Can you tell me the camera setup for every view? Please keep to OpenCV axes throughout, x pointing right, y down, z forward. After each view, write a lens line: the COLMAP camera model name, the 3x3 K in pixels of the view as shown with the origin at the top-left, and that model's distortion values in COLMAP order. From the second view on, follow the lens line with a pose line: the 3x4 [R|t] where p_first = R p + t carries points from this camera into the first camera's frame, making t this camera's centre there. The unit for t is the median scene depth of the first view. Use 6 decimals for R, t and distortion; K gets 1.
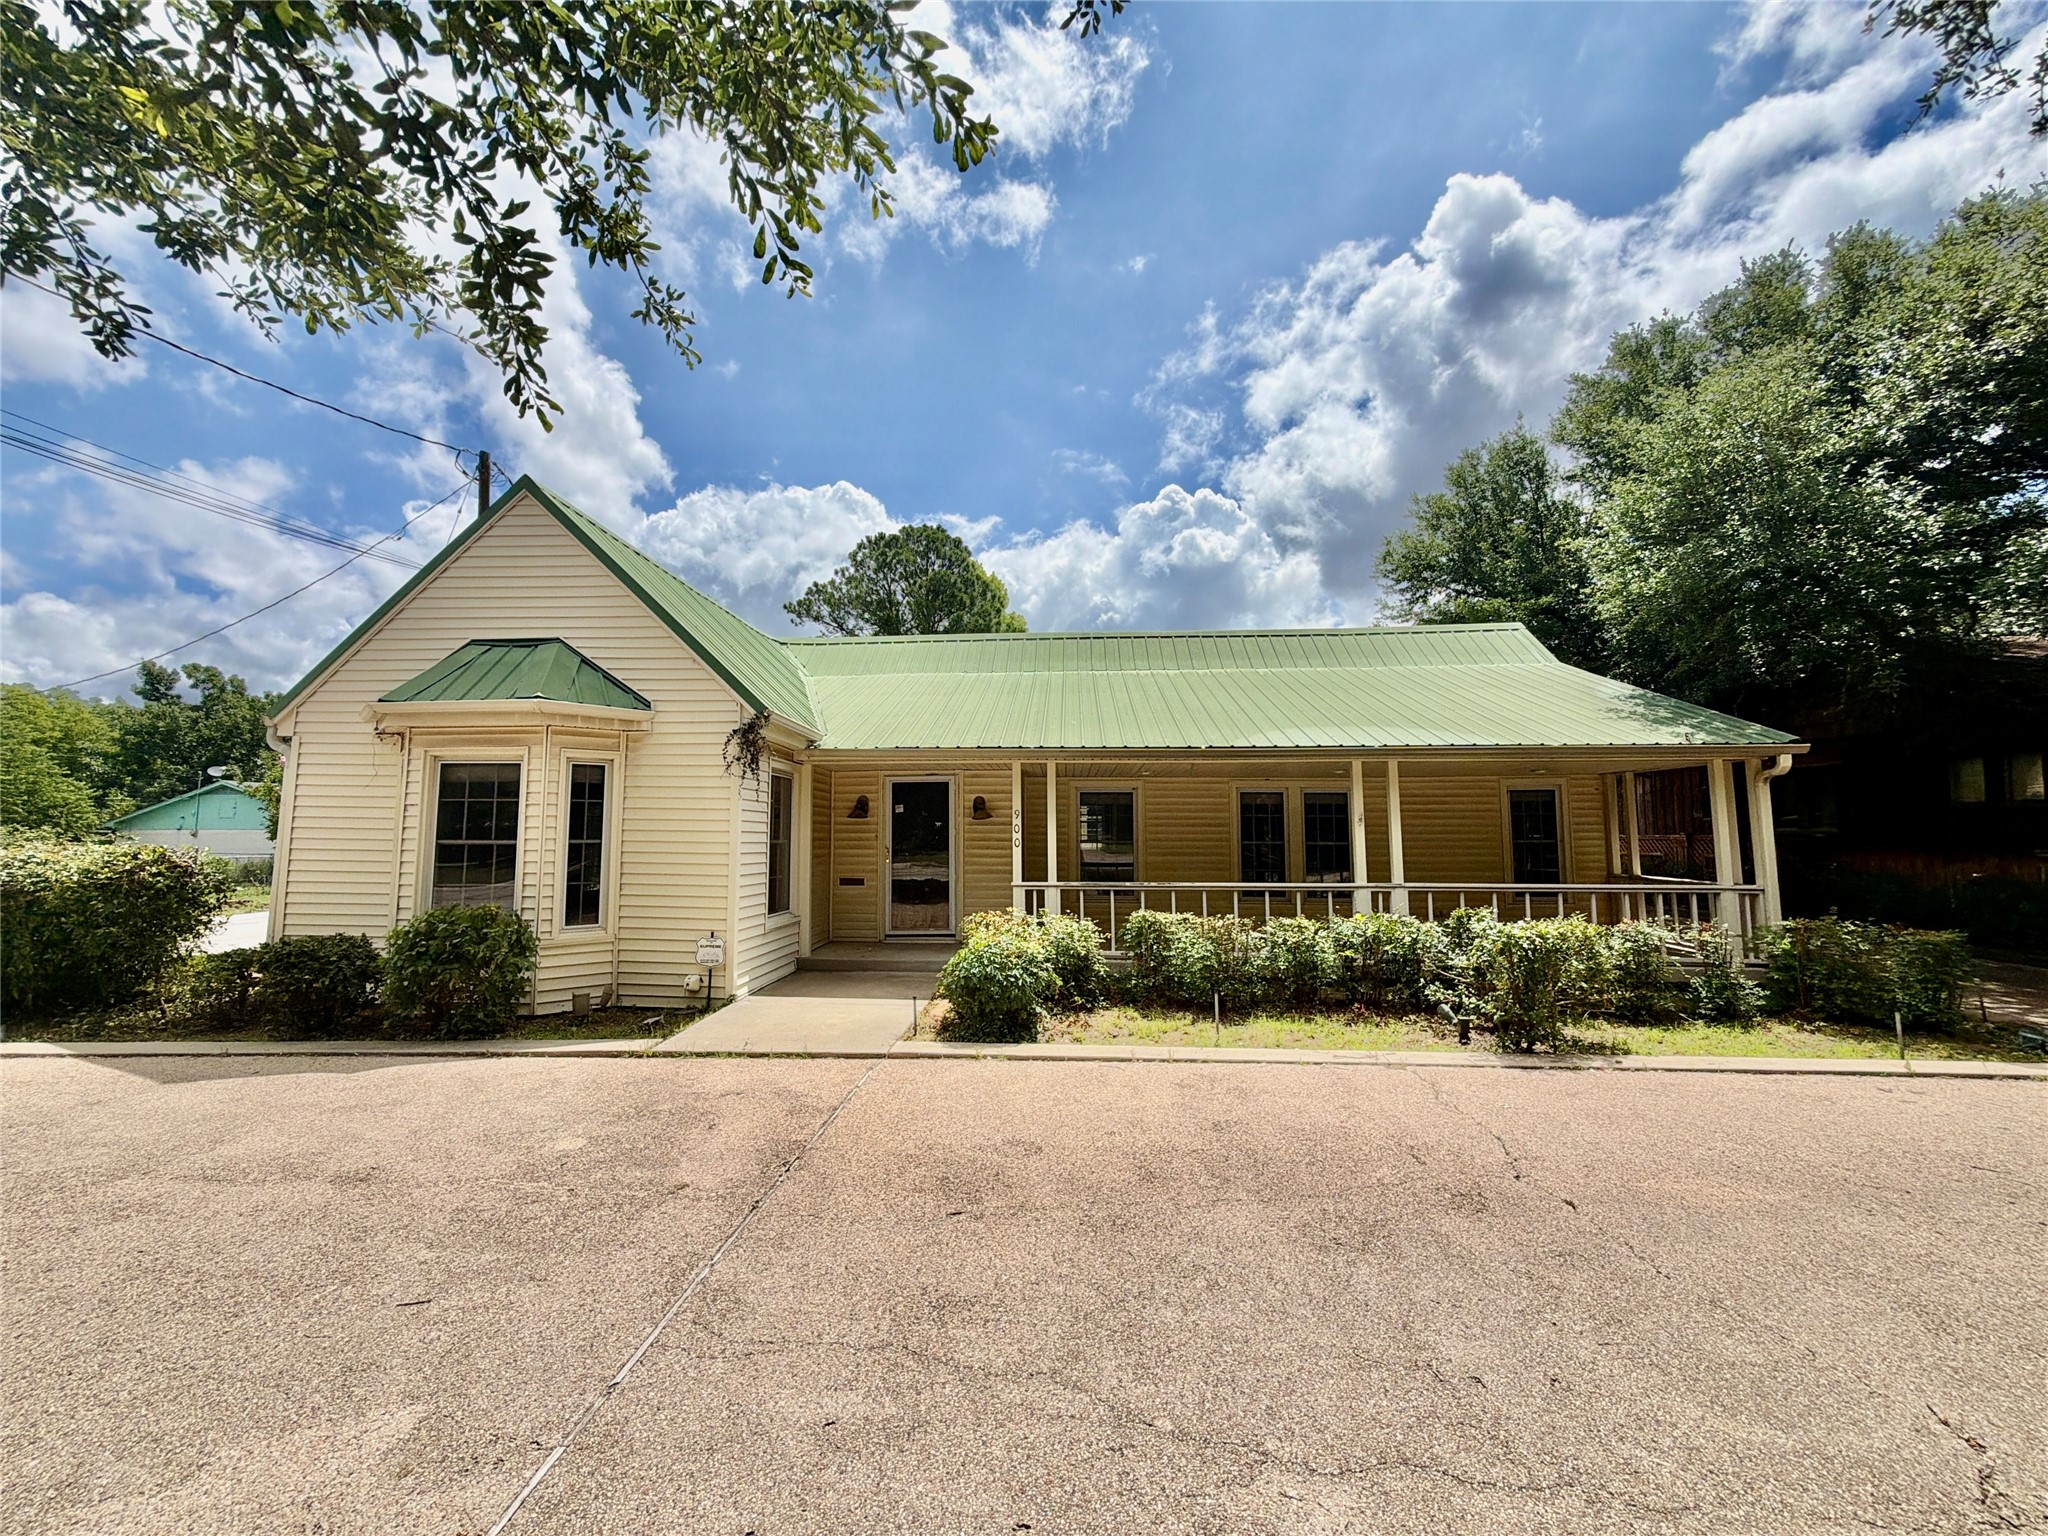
lens RADIAL K [[815.9, 0, 1025.3], [0, 815.9, 763.2], [0, 0, 1]] dist [0.000486, -0.000116]
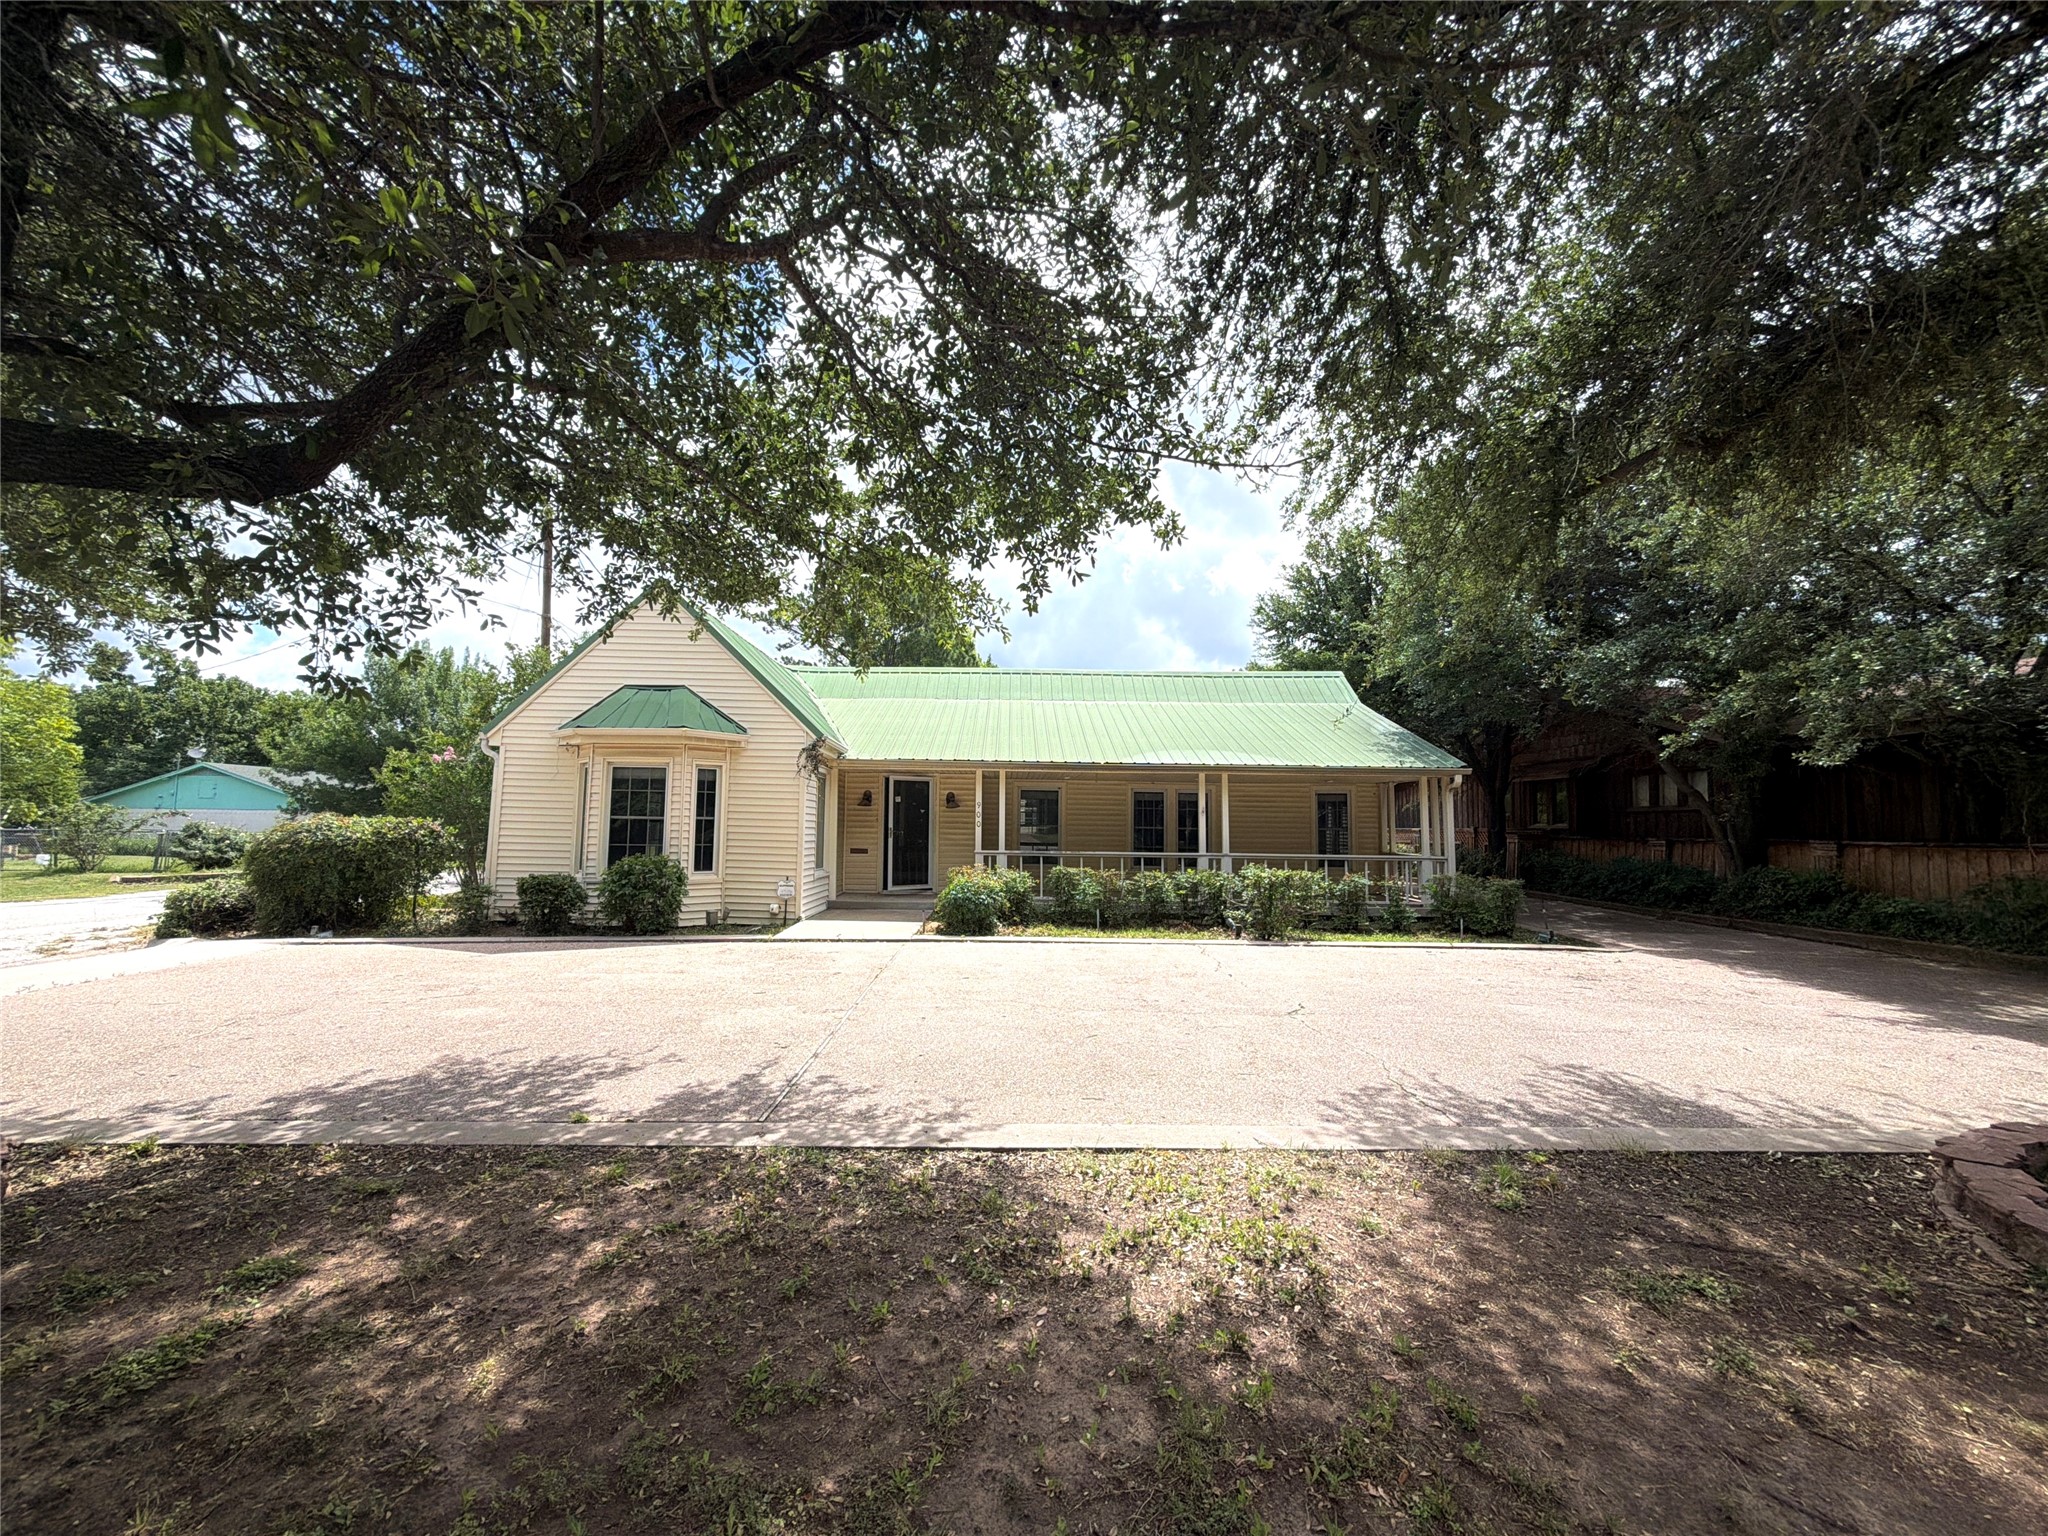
lens RADIAL K [[815.9, 0, 1025.0], [0, 815.9, 773.7], [0, 0, 1]] dist [0.000486, -0.000116]
pose [[0.996936, 0.017856, 0.076162, -0.045039], [-0.019577, 0.999568, 0.021908, -0.031579], [-0.075738, -0.023331, 0.996855, -0.540462]]
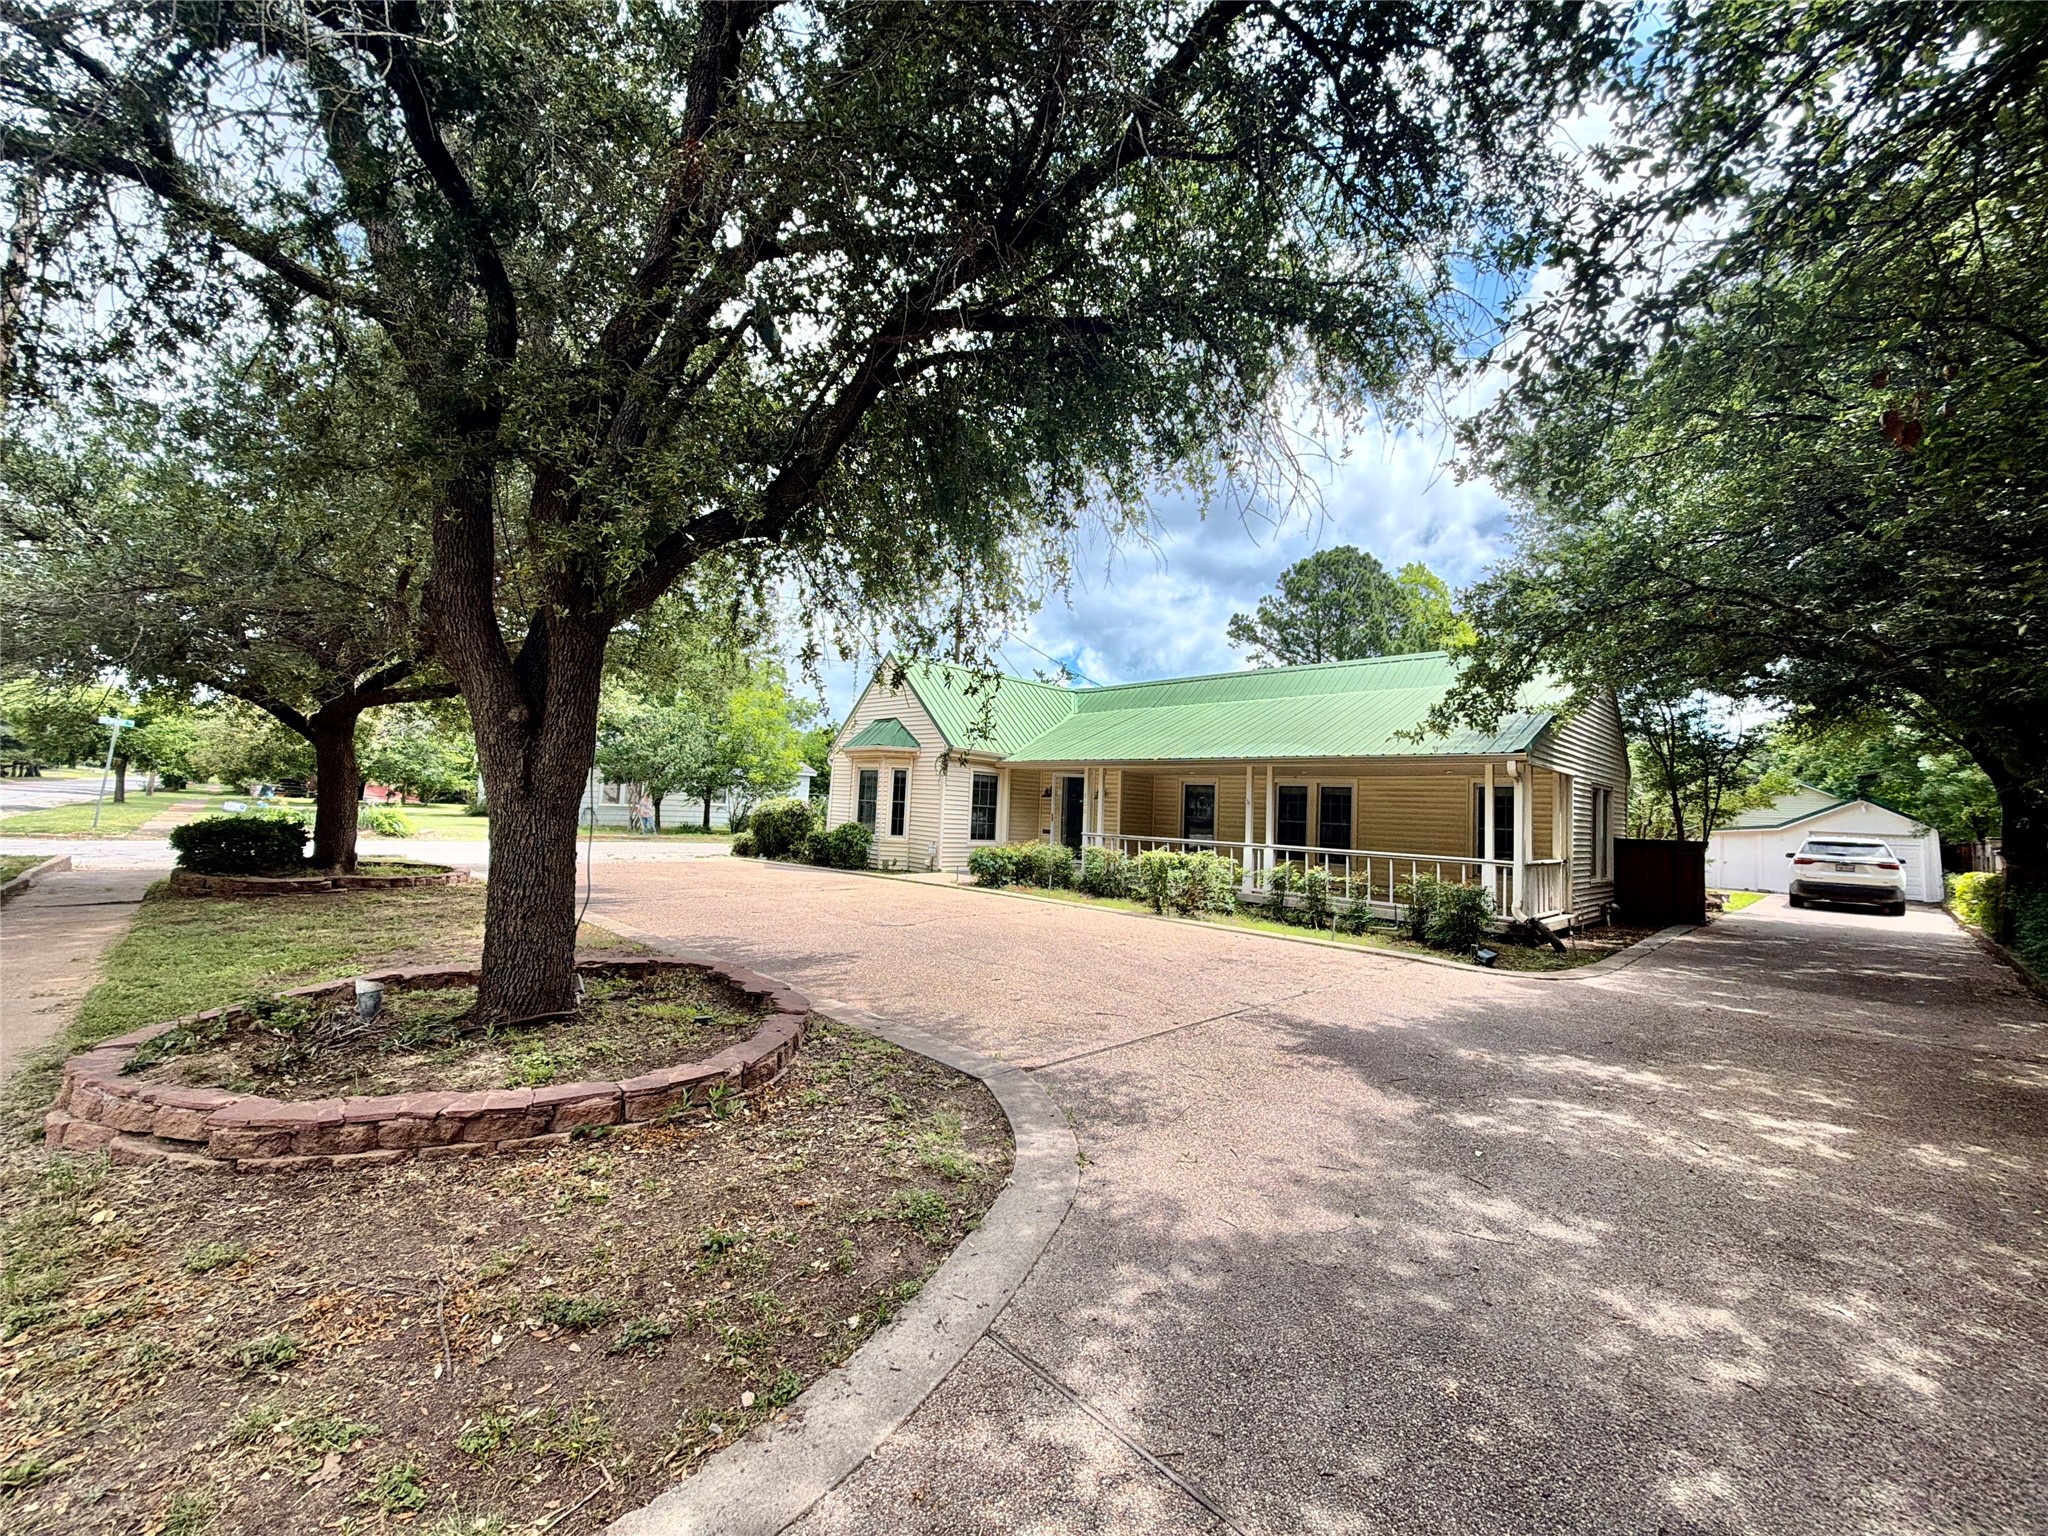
lens RADIAL K [[815.9, 0, 1014.7], [0, 815.9, 771.1], [0, 0, 1]] dist [0.000486, -0.000116]
pose [[0.732628, 0.001374, -0.680627, 1.246522], [0.015425, 0.999708, 0.018622, -0.033215], [0.680454, -0.024142, 0.732393, -0.502197]]
